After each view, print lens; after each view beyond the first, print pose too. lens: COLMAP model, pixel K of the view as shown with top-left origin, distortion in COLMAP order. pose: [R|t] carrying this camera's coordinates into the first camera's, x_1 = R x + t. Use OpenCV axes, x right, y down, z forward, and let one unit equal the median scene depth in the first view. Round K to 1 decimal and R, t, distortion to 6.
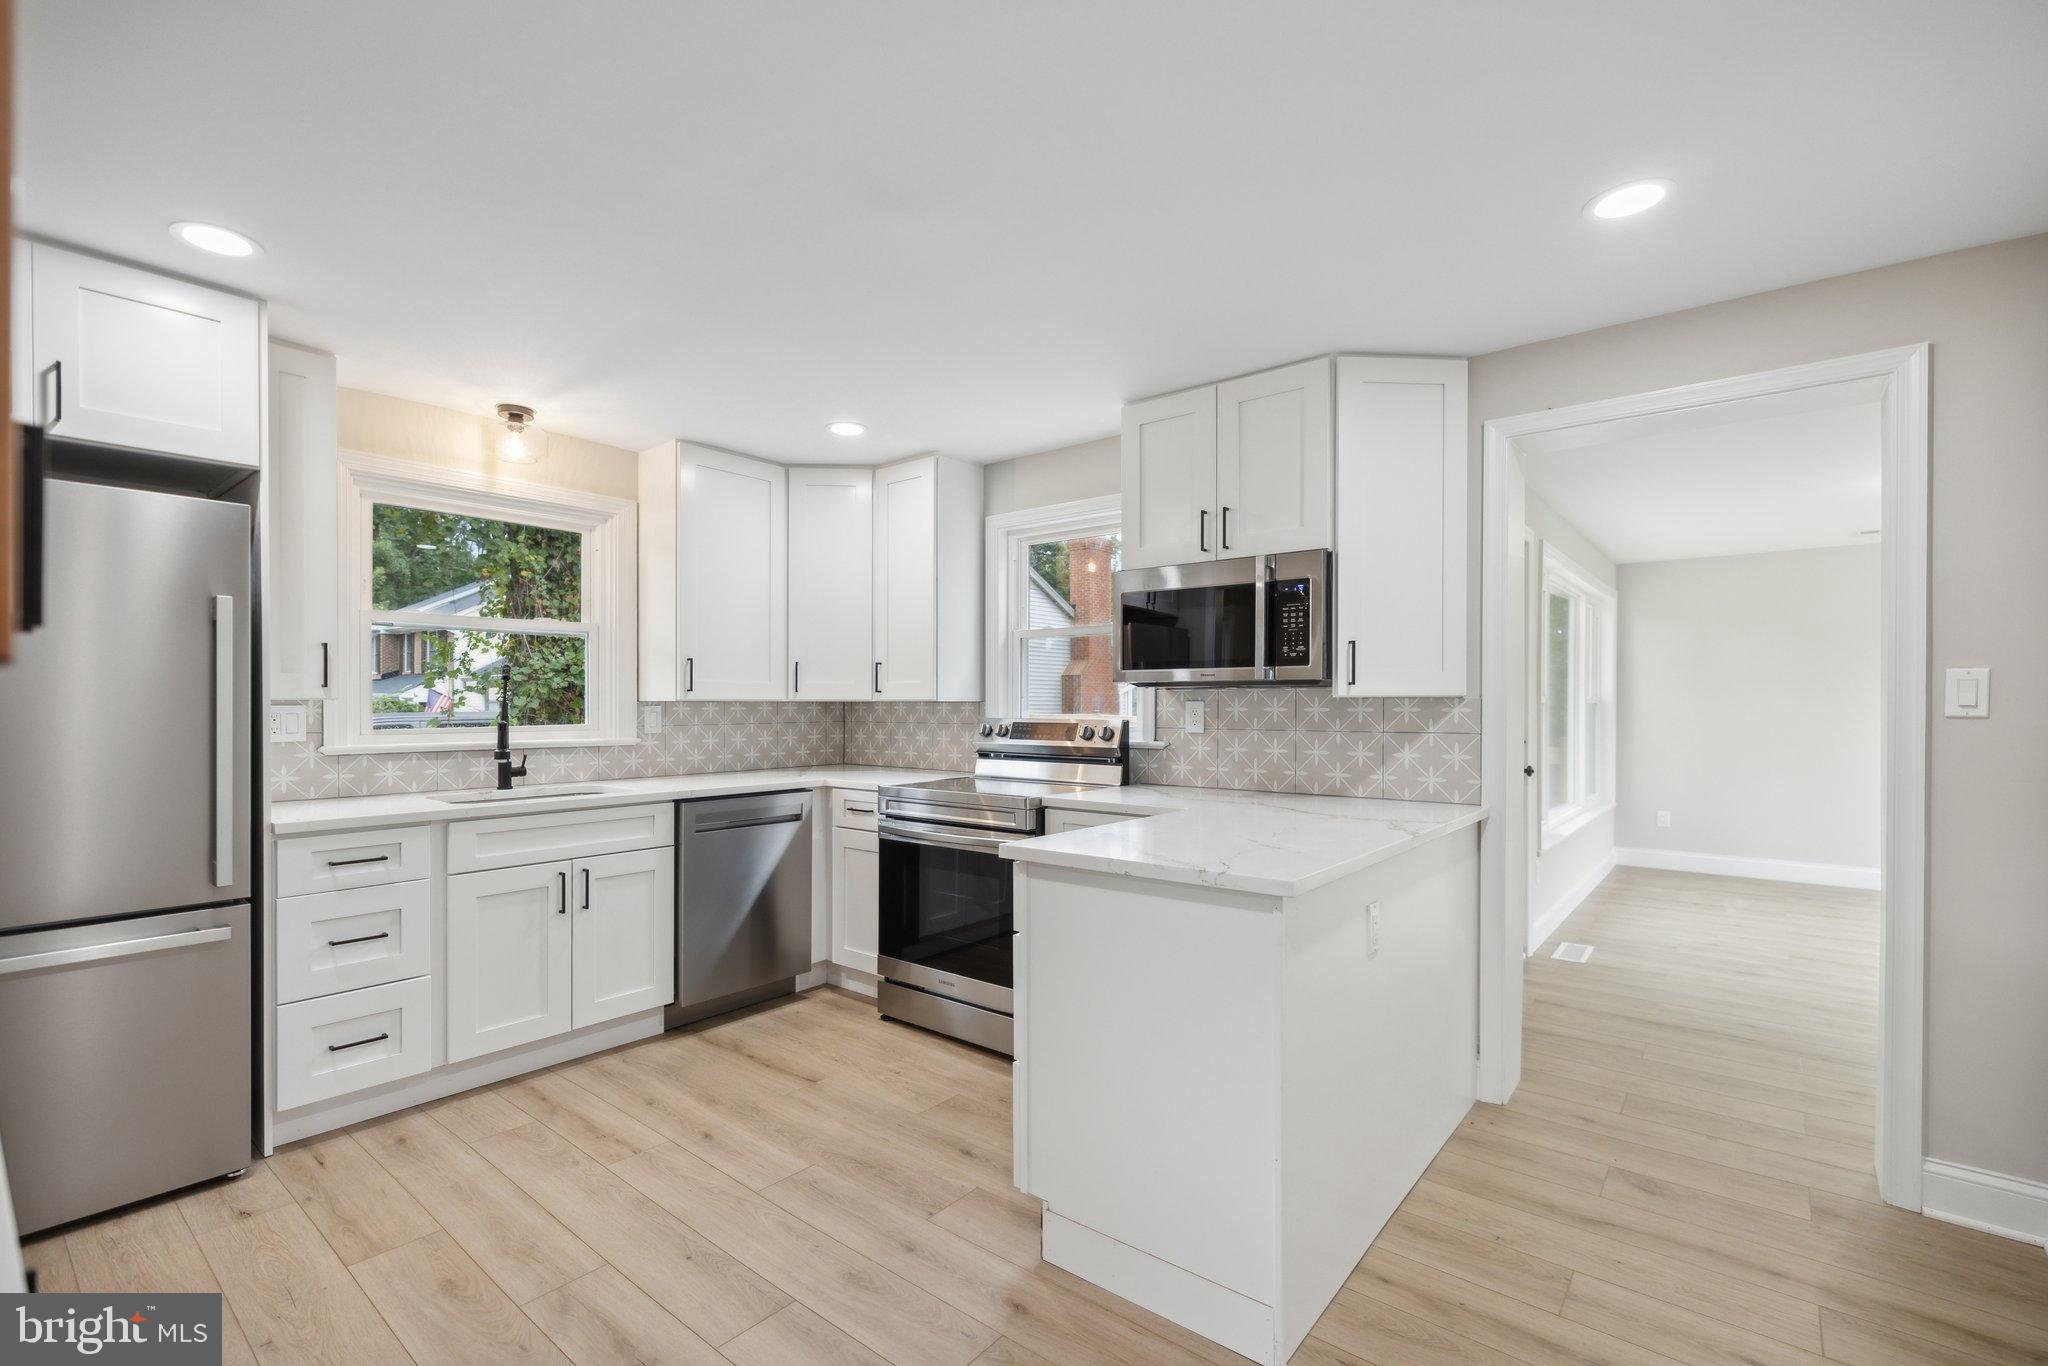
lens RADIAL K [[896.3, 0, 998.2], [0, 896.3, 712.5], [0, 0, 1]] dist [0.003878, -0.001584]
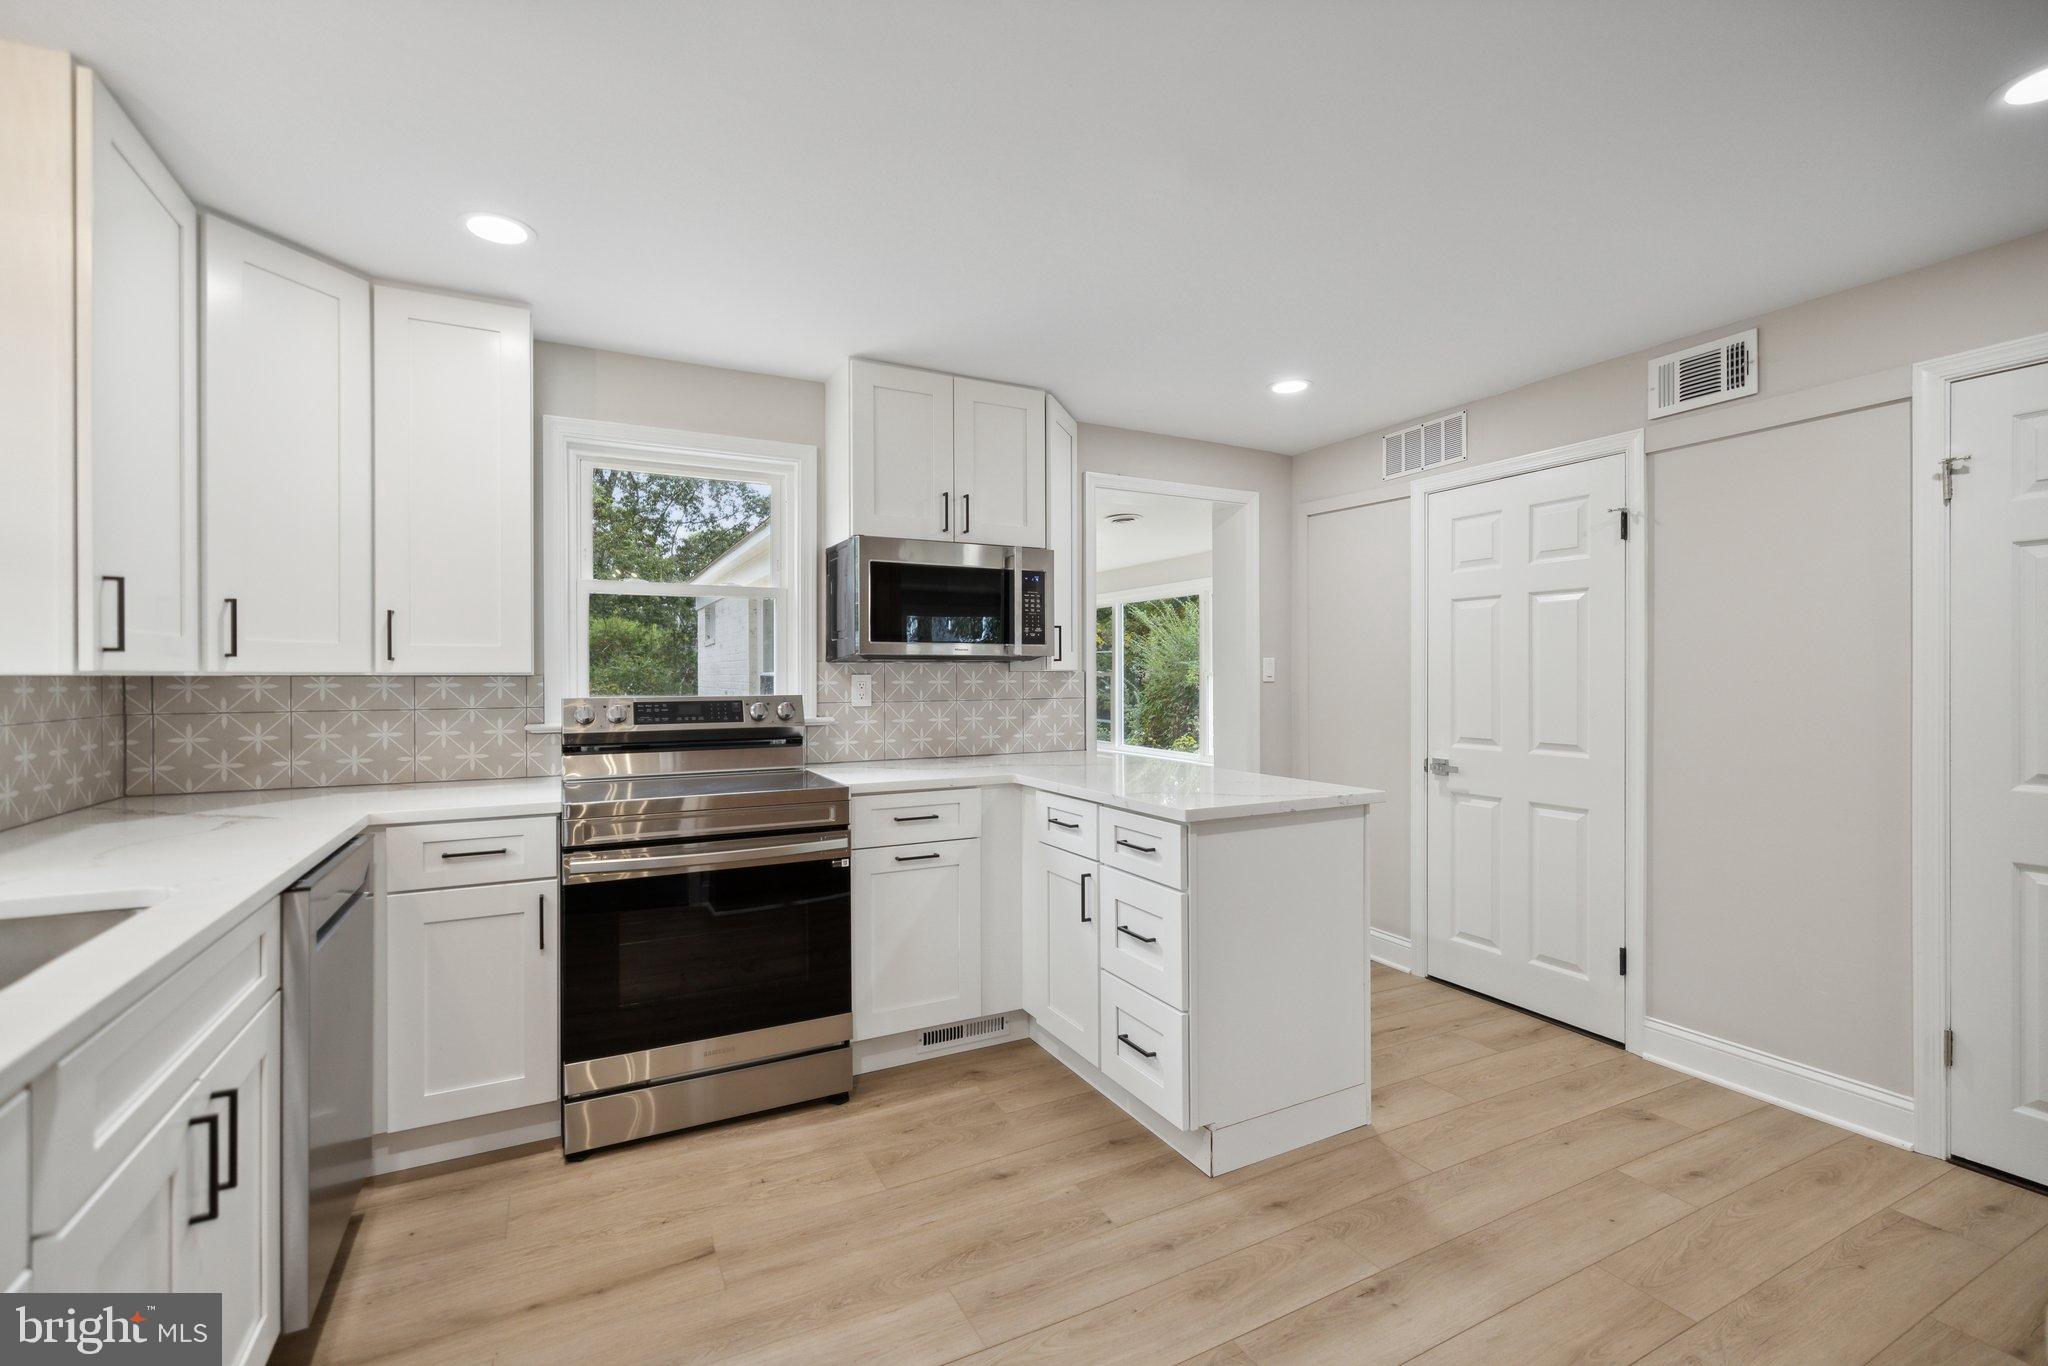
lens RADIAL K [[896.3, 0, 1014.3], [0, 896.3, 676.6], [0, 0, 1]] dist [0.003878, -0.001584]
pose [[0.391679, -0.003184, 0.920096, -0.643556], [0.012047, 0.999926, -0.001668, -0.006649], [-0.920023, 0.011738, 0.391688, 0.474204]]
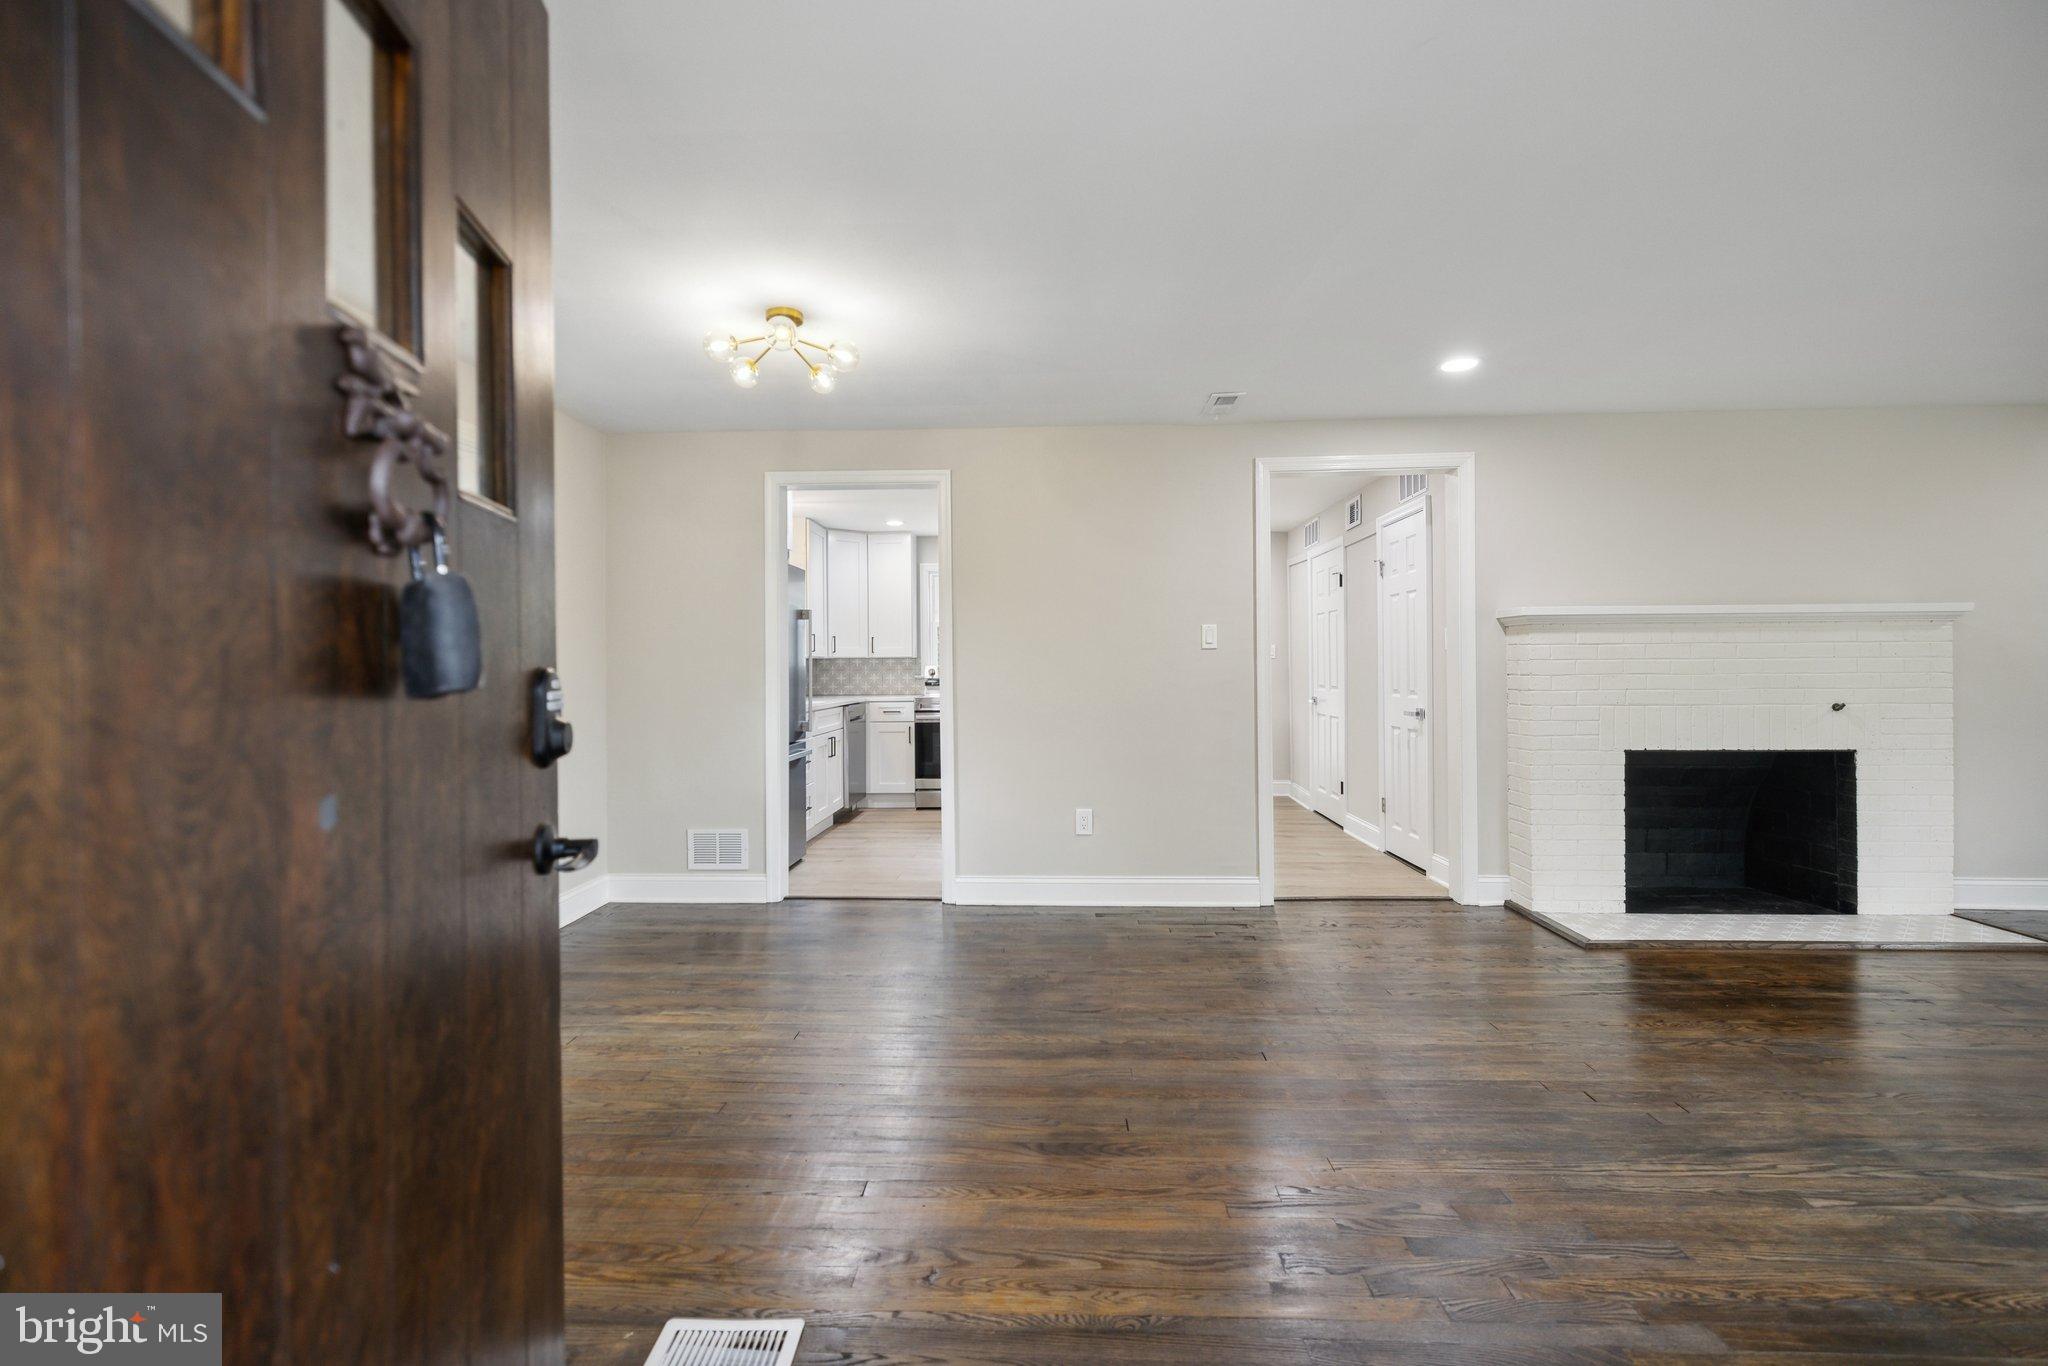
lens RADIAL K [[896.3, 0, 1027.0], [0, 896.3, 668.8], [0, 0, 1]] dist [0.003878, -0.001584]
pose [[0.789356, -0.009536, 0.613861, -1.274775], [0.017050, 0.999834, -0.006393, 0.035232], [-0.613698, 0.015513, 0.789388, -0.839369]]
